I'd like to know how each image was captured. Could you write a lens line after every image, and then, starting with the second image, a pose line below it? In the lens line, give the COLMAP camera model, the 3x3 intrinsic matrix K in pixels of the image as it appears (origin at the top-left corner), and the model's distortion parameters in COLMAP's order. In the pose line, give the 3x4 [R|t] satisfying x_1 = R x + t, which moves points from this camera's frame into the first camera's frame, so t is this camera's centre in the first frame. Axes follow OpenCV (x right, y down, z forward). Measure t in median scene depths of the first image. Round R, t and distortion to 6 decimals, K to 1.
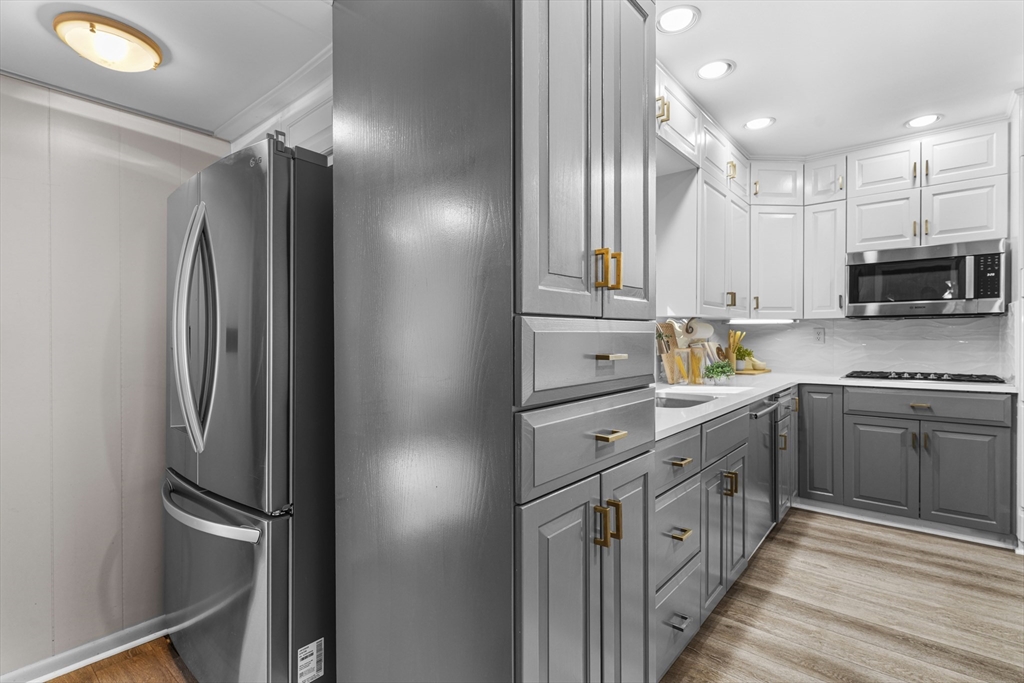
lens RADIAL K [[483.6, 0, 512.0], [0, 483.6, 341.5], [0, 0, 1]] dist [-0.001393, 0.000381]
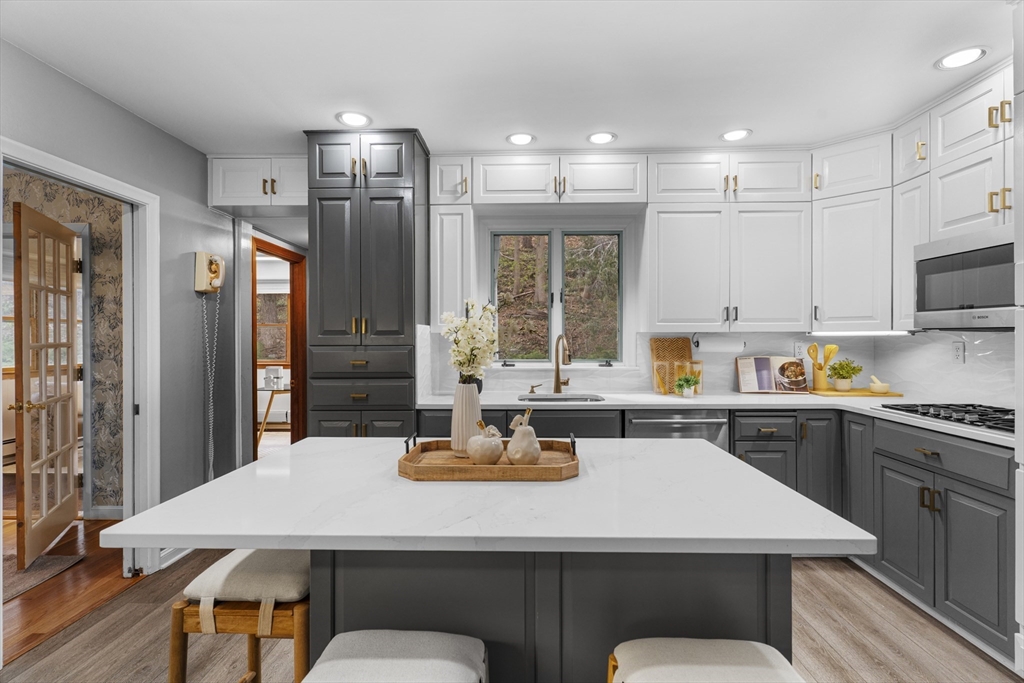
lens RADIAL K [[483.6, 0, 512.0], [0, 483.6, 341.5], [0, 0, 1]] dist [-0.001393, 0.000381]
pose [[0.627000, 0.006816, -0.778990, 1.002237], [-0.004814, 0.999977, 0.004875, -0.036968], [0.779005, 0.000694, 0.627018, 0.035614]]
